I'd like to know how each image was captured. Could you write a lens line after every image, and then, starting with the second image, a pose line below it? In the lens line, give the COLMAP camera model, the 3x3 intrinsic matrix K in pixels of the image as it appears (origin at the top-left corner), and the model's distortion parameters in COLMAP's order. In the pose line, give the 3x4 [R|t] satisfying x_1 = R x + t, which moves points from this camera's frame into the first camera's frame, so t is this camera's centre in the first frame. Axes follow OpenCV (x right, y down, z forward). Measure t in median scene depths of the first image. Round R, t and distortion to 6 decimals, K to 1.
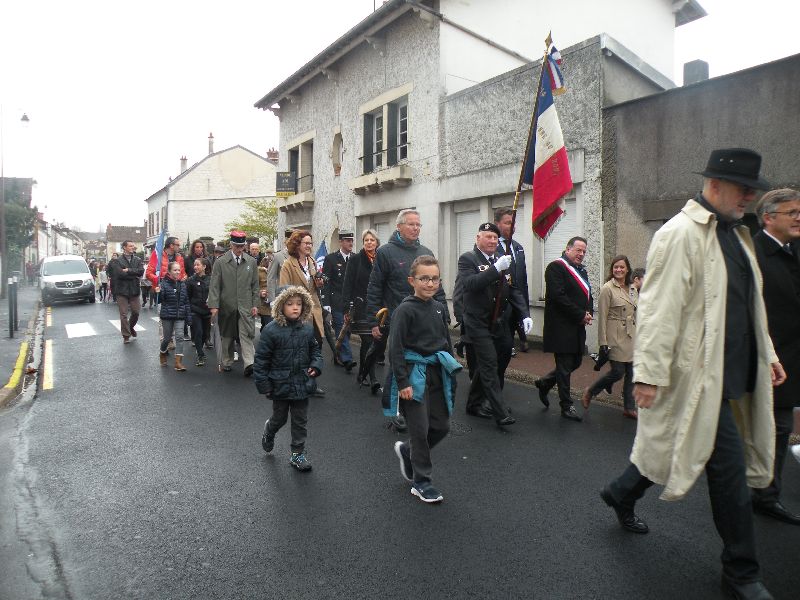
lens RADIAL K [[638.6, 0, 393.6], [0, 638.6, 301.0], [0, 0, 1]] dist [-0.159077, 0.141107]
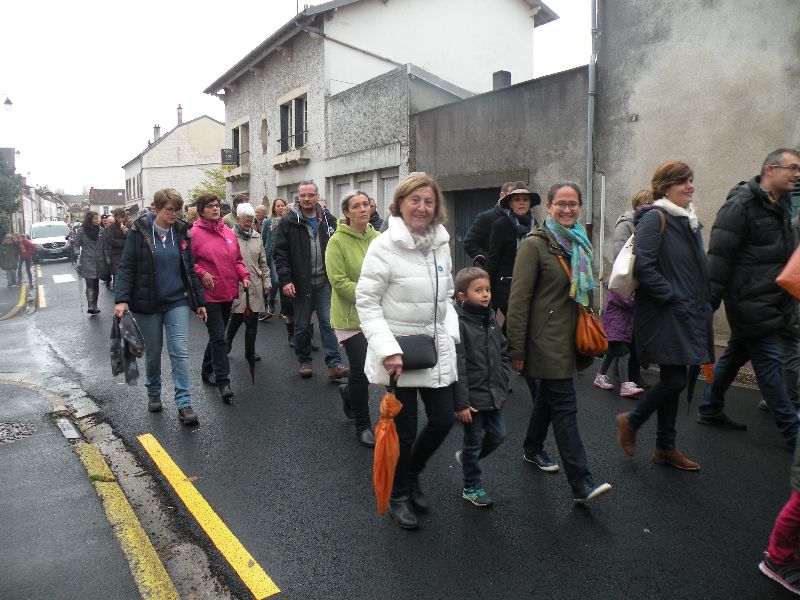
lens RADIAL K [[638.6, 0, 395.6], [0, 638.6, 302.0], [0, 0, 1]] dist [-0.159077, 0.141107]
pose [[0.999696, -0.016771, 0.018061, 0.183701], [0.015477, 0.997459, 0.069541, 0.016652], [-0.019181, -0.069240, 0.997416, -0.343576]]
